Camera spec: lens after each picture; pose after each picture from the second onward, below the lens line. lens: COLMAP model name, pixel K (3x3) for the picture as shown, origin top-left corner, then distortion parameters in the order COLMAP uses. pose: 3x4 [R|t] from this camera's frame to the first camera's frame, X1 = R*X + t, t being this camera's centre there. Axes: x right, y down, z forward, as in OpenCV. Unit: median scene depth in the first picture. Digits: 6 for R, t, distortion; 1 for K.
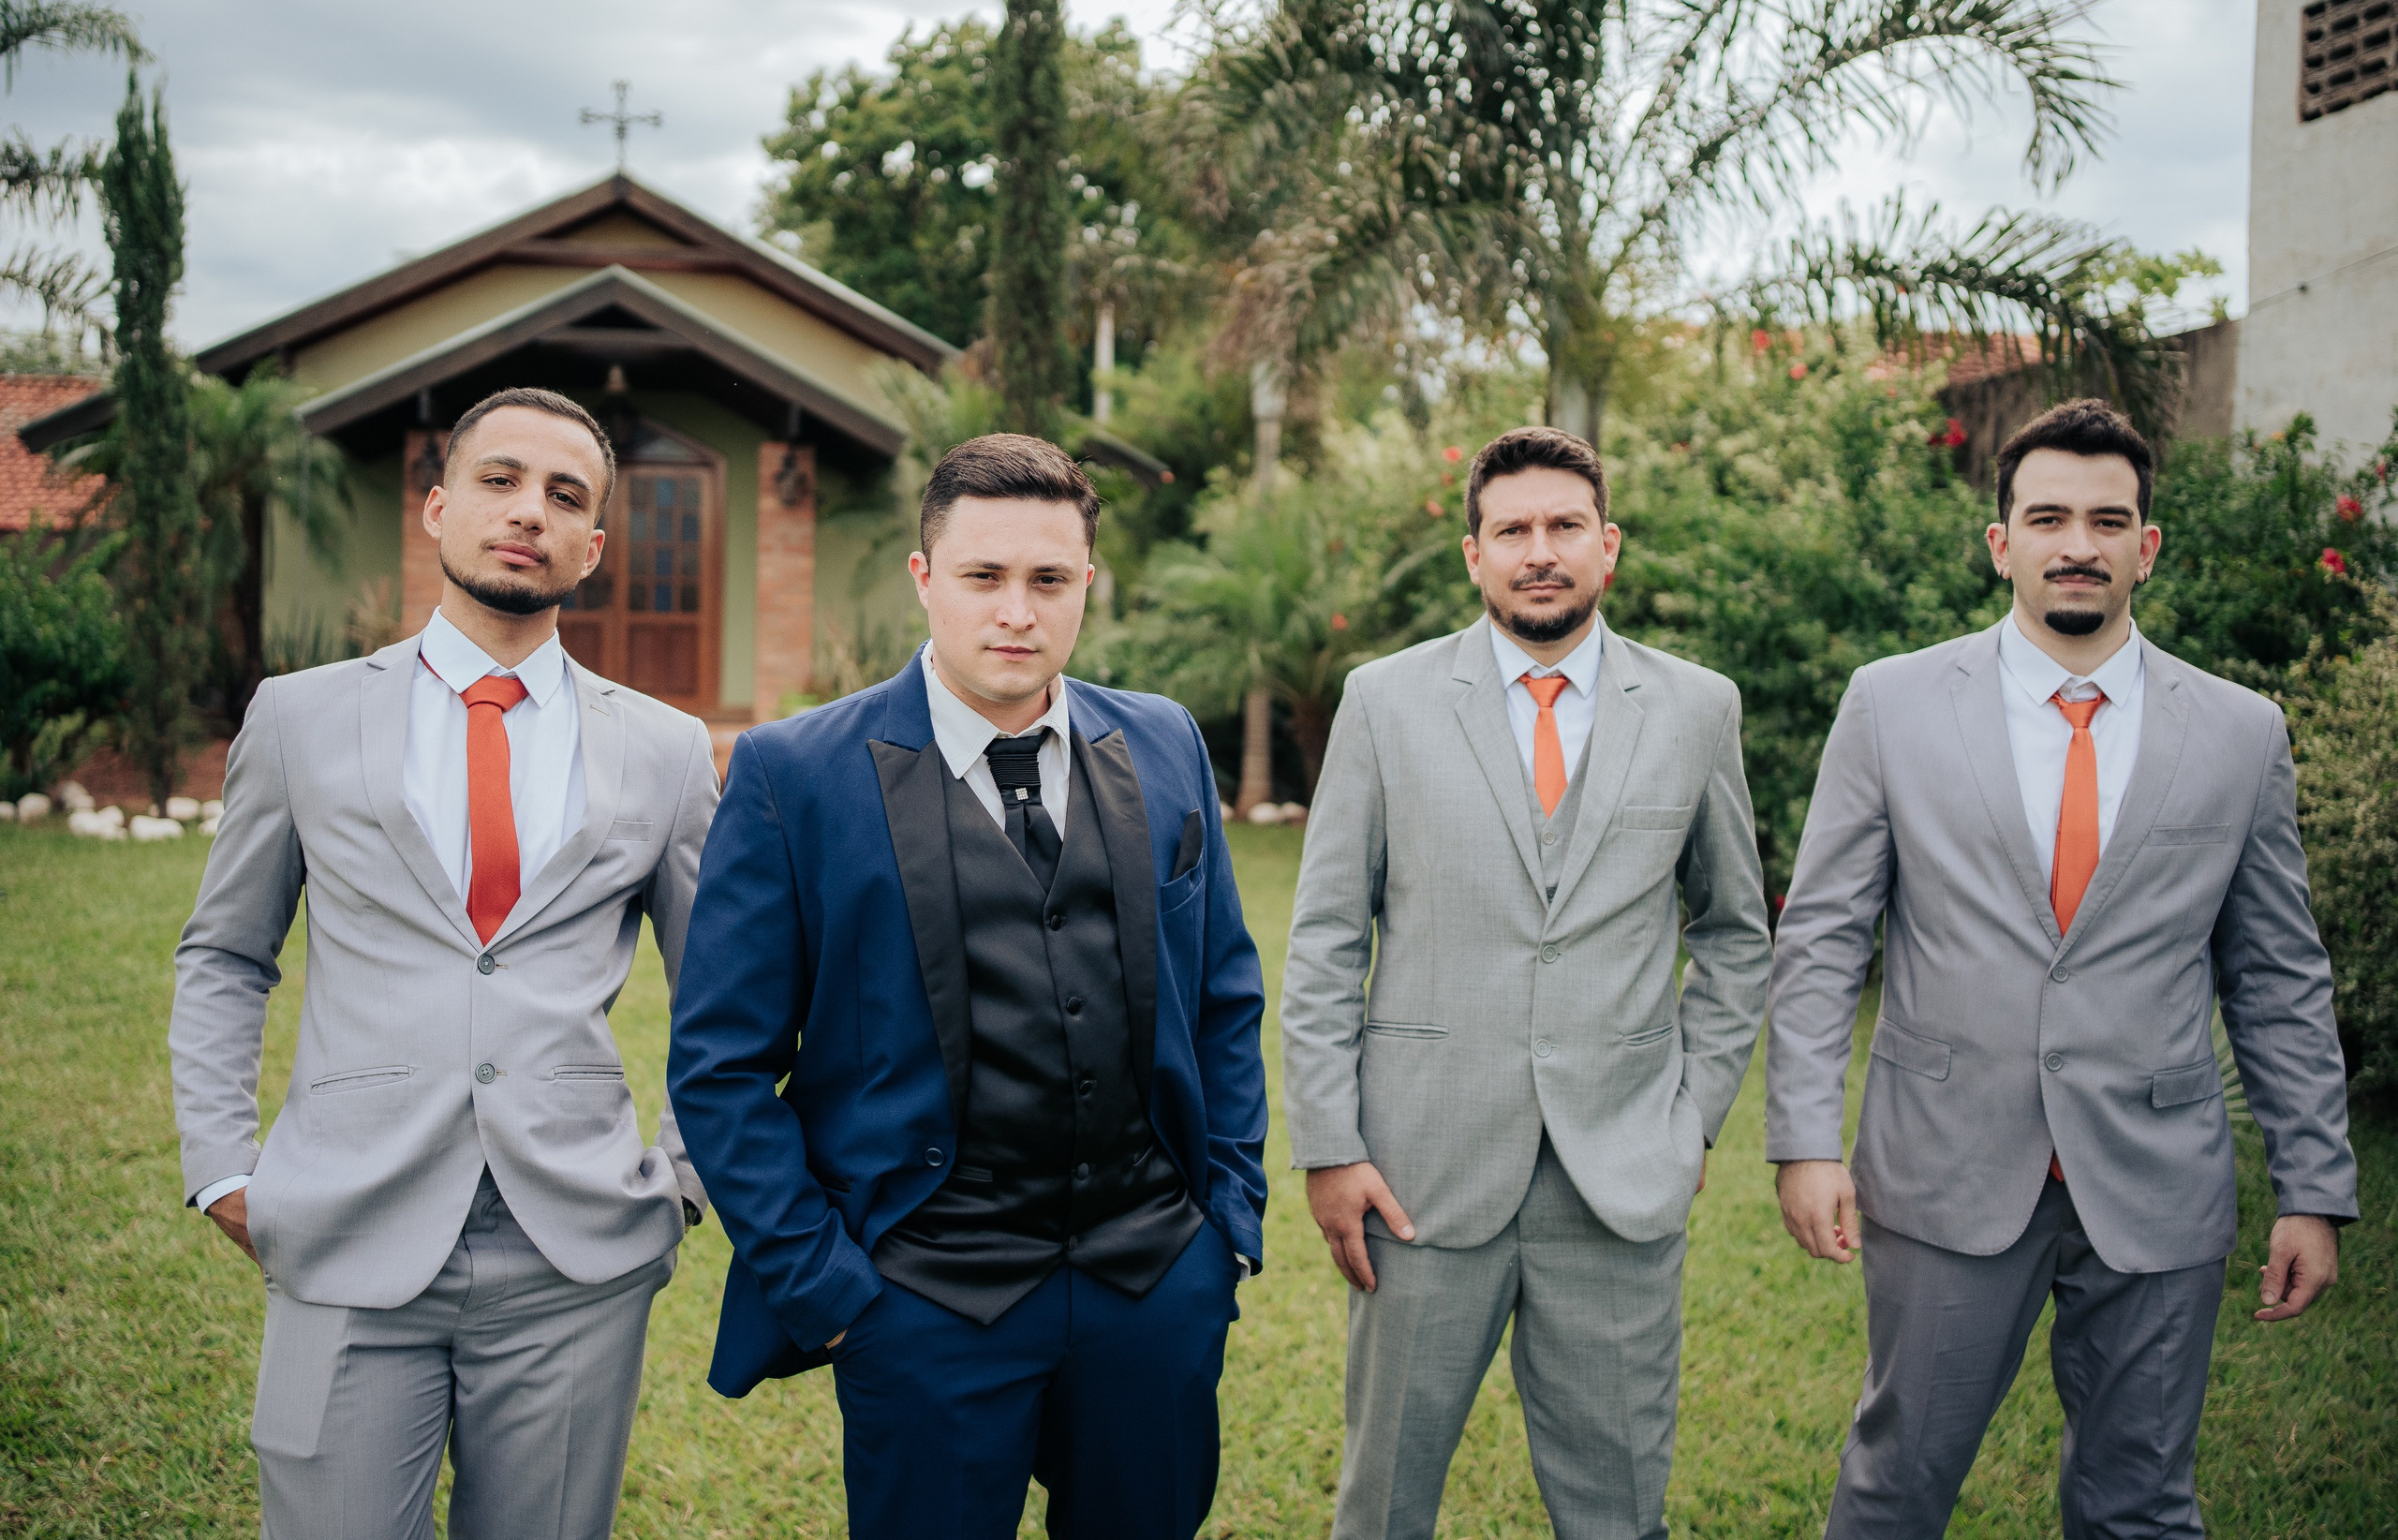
lens RADIAL K [[2485.8, 0, 1104.9], [0, 2485.8, 697.5], [0, 0, 1]] dist [0.011052, 0.011257]
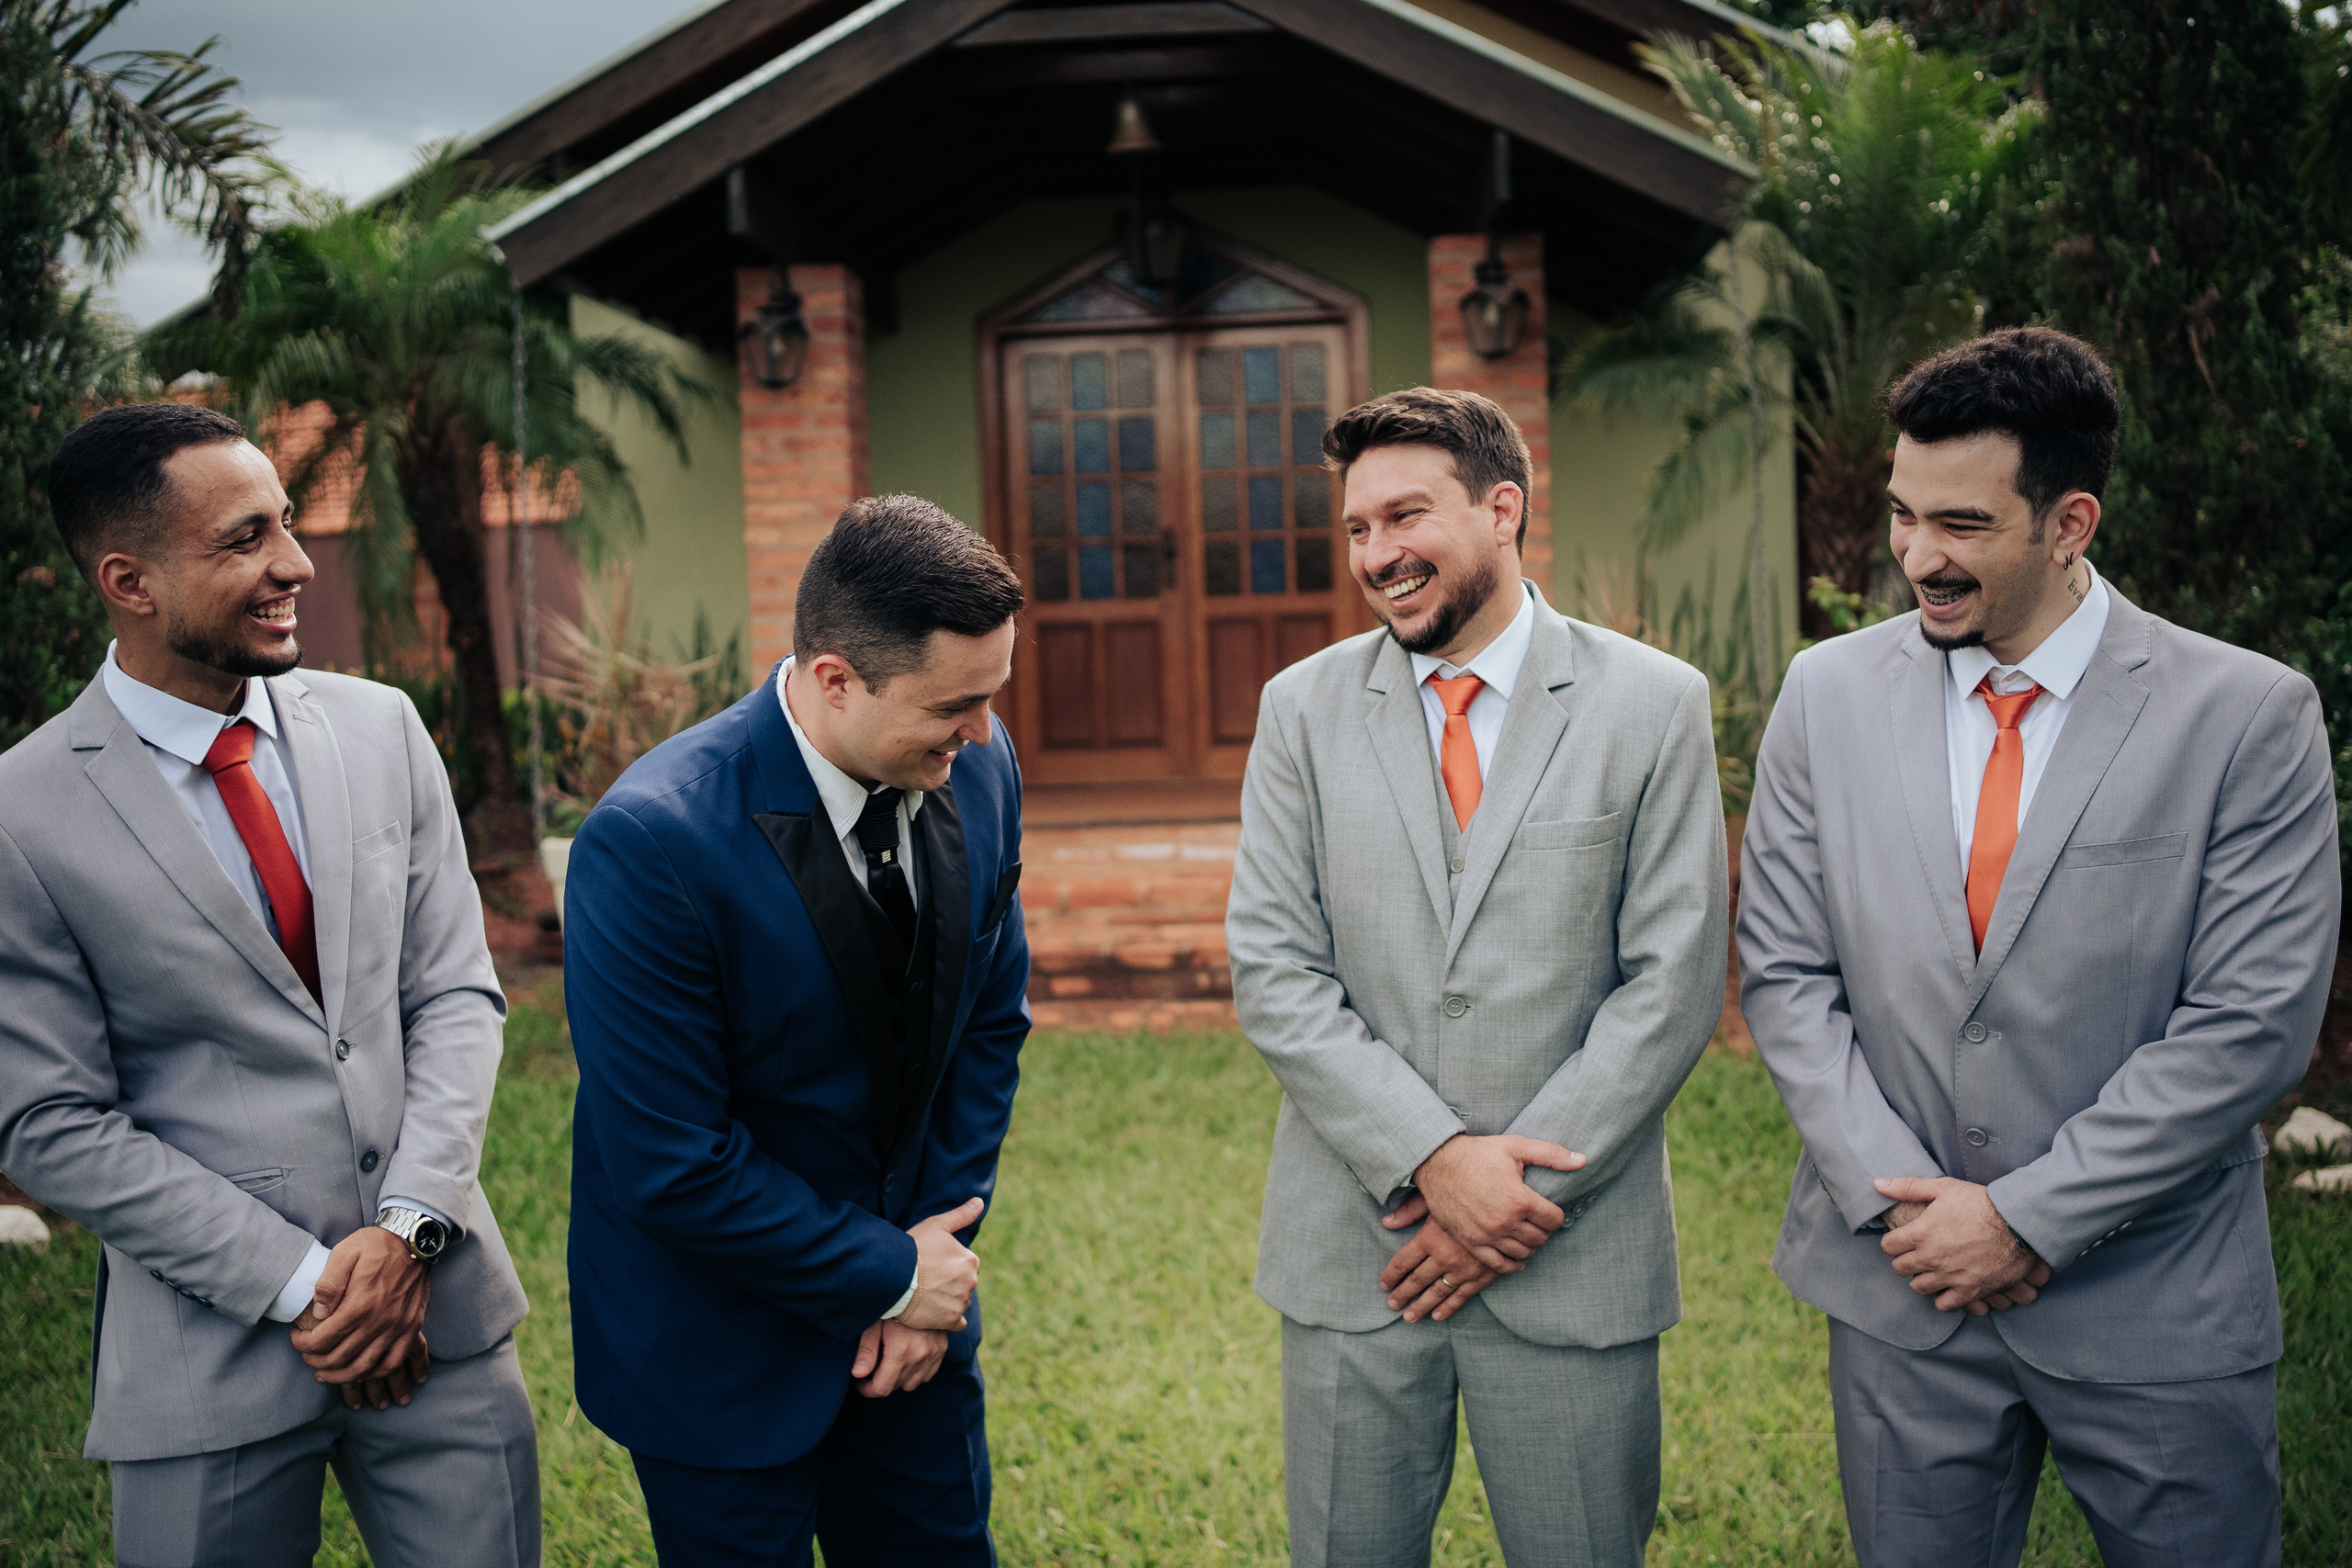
lens RADIAL K [[2355.4, 0, 1176.0], [0, 2355.4, 784.0], [0, 0, 1]] dist [-0.029517, 0.146597]
pose [[0.967630, -0.037405, -0.249585, -0.075142], [0.051785, 0.997340, 0.051297, -0.021739], [0.247003, -0.062562, 0.966993, 0.531009]]
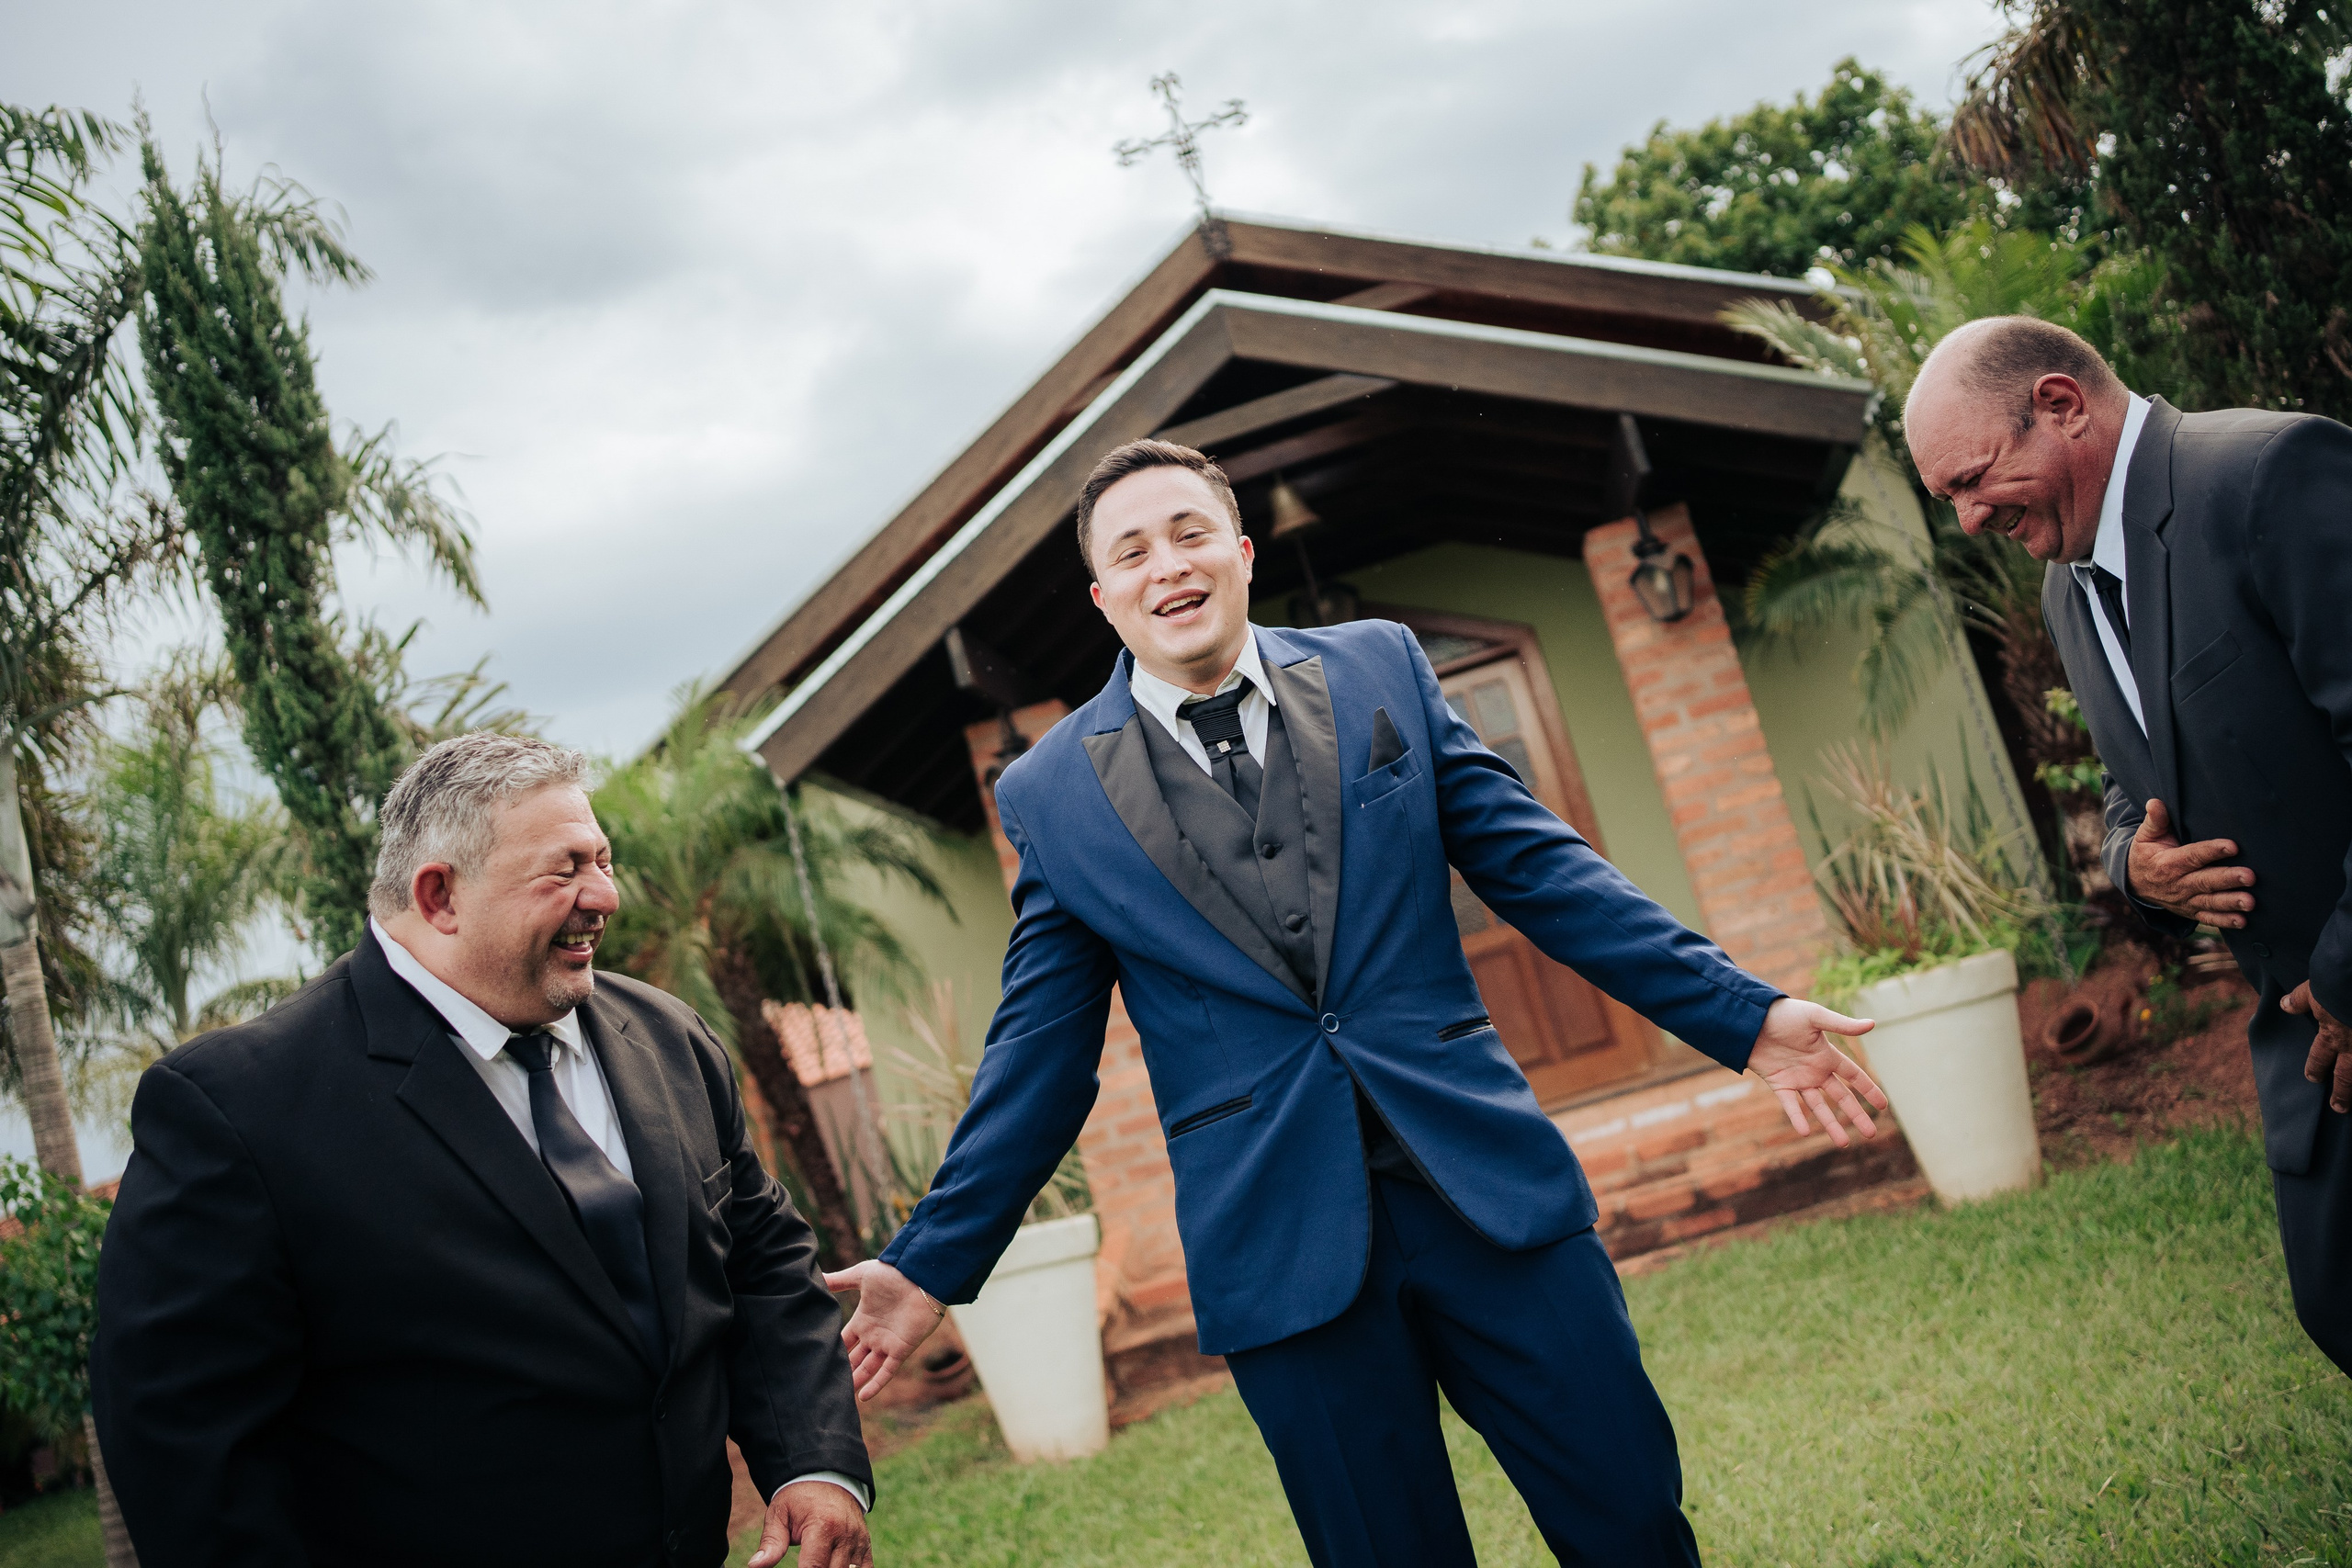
lens RADIAL K [[2360.0, 0, 1169.6], [0, 2360.0, 792.3], [0, 0, 1]] dist [-0.031900, 0.152466]
pose [[0.899526, -0.328131, -0.288414, -0.090992], [0.290429, 0.942336, -0.166292, 0.005455], [0.326349, 0.065820, 0.942955, 0.504901]]
